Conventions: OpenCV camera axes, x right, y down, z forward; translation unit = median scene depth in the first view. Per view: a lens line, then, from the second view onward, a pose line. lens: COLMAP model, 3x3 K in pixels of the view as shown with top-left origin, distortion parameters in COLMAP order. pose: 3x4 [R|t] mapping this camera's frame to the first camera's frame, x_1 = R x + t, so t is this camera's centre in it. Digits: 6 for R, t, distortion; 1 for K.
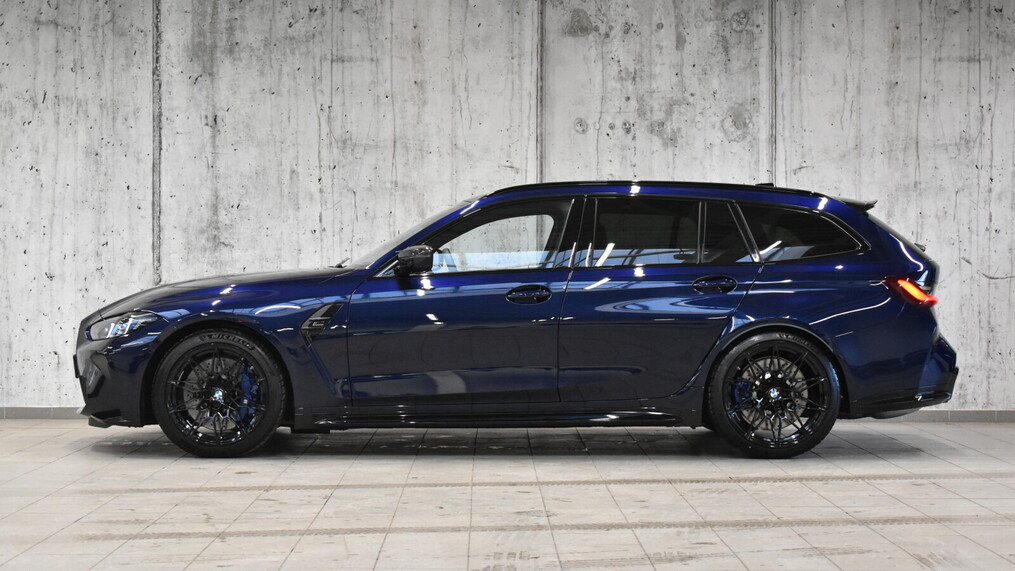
lens RADIAL K [[2037.2, 0, 506.4], [0, 2037.2, 281.5], [0, 0, 1]] dist [0.062093, 0.000000]
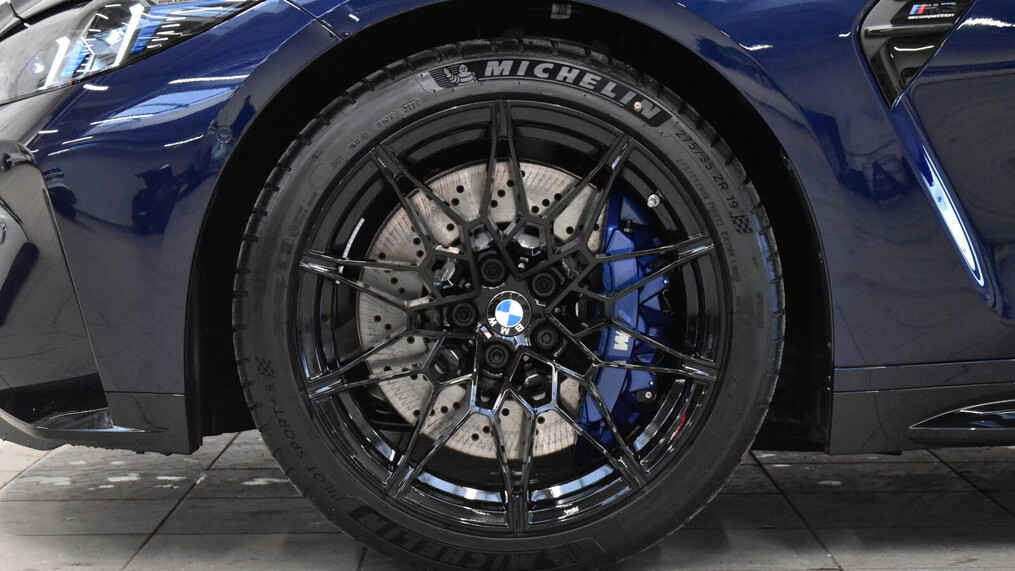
lens RADIAL K [[2363.0, 0, 508.6], [0, 2363.0, 287.4], [0, 0, 1]] dist [0.066372, 0.000000]
pose [[0.999804, -0.015641, -0.012137, -0.137639], [0.016487, 0.997190, 0.073081, 0.031800], [0.010960, -0.073267, 0.997252, 0.721683]]
